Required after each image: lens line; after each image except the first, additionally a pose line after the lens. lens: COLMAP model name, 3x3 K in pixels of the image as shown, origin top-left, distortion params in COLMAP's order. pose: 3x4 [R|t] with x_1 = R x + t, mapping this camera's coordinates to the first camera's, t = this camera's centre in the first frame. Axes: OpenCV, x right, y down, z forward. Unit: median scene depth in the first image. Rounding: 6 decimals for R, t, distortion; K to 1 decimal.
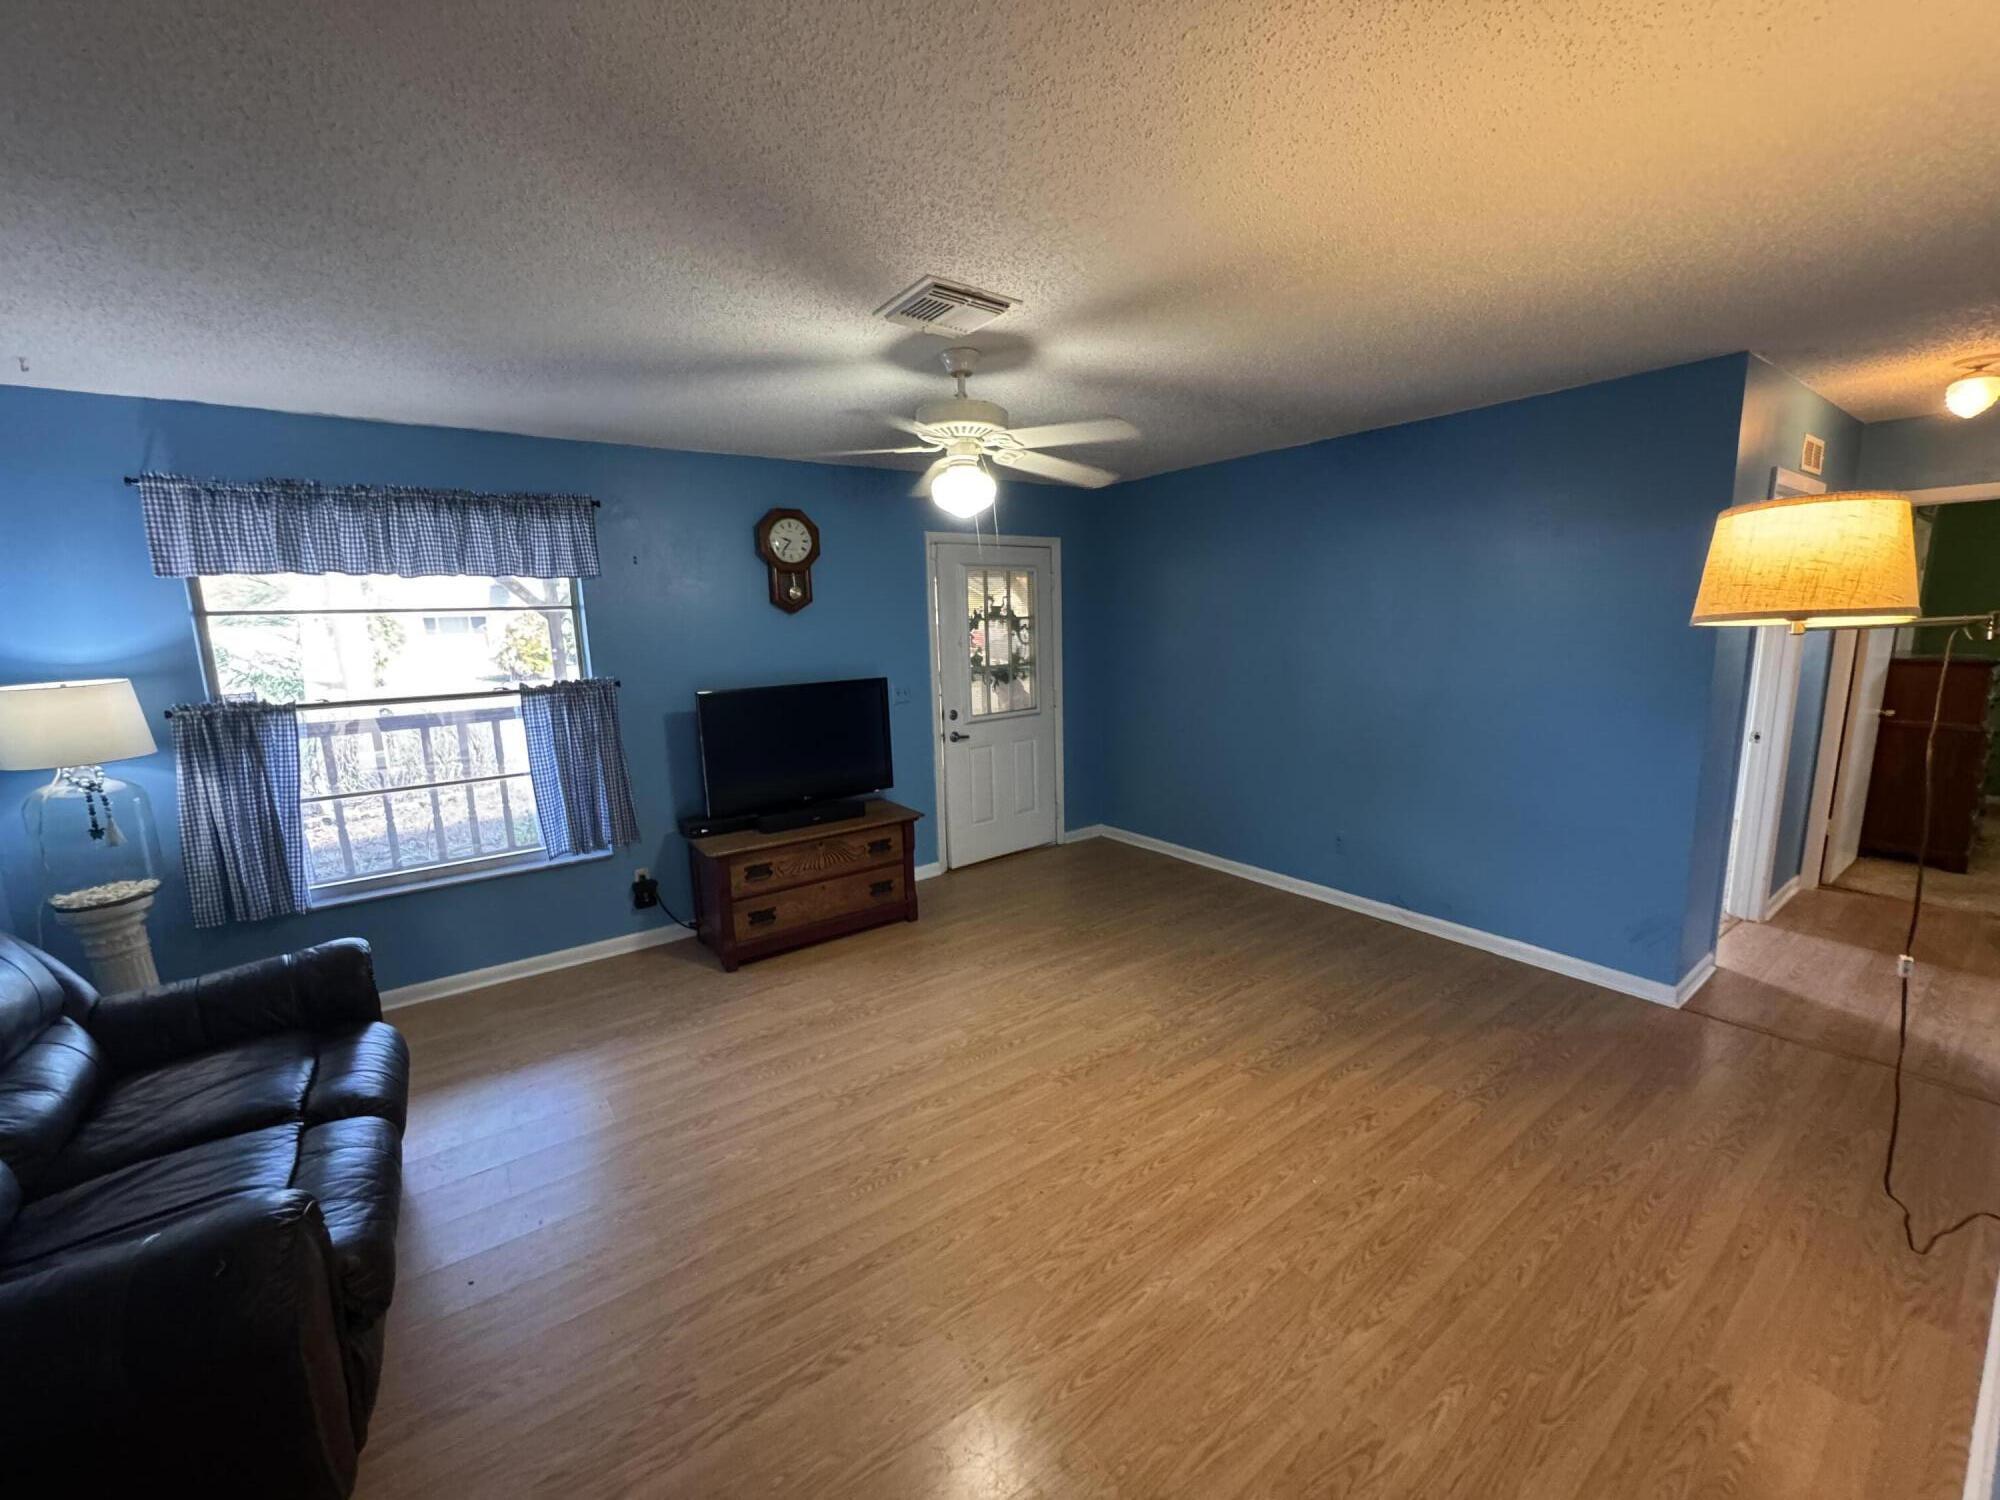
lens RADIAL K [[800.7, 0, 1002.5], [0, 800.7, 748.4], [0, 0, 1]] dist [-0.003109, 0.000171]
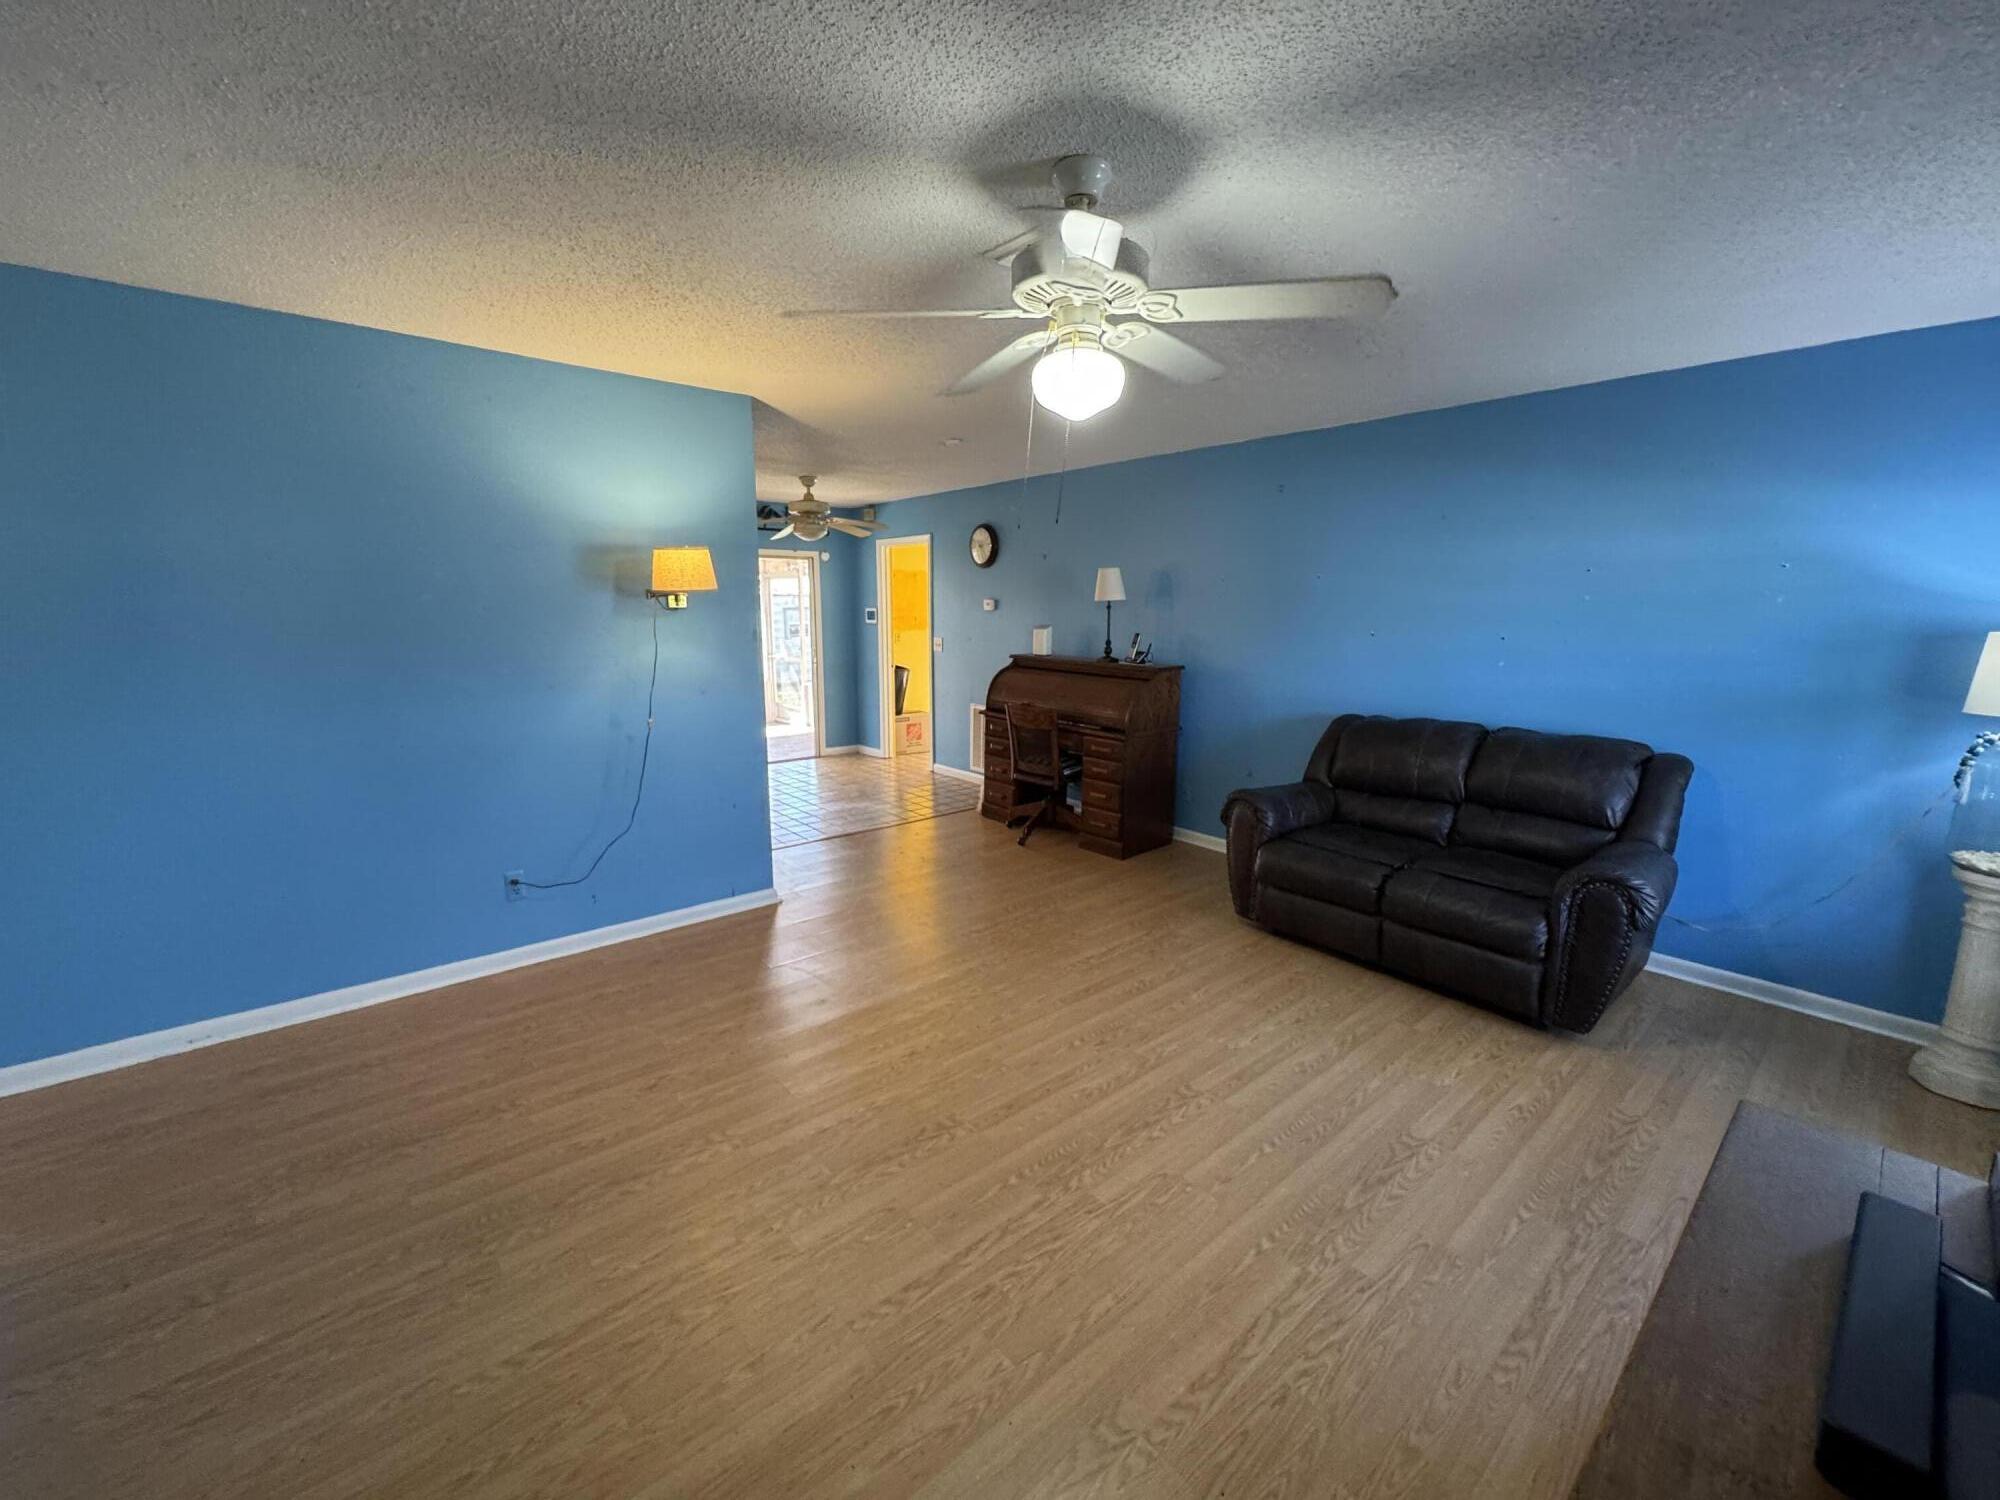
lens RADIAL K [[800.7, 0, 1002.5], [0, 800.7, 748.4], [0, 0, 1]] dist [-0.003109, 0.000171]
pose [[-0.996687, 0.032548, -0.074538, 0.072454], [0.006091, 0.943734, 0.330648, -0.240661], [0.081106, 0.329099, -0.940806, 1.663981]]
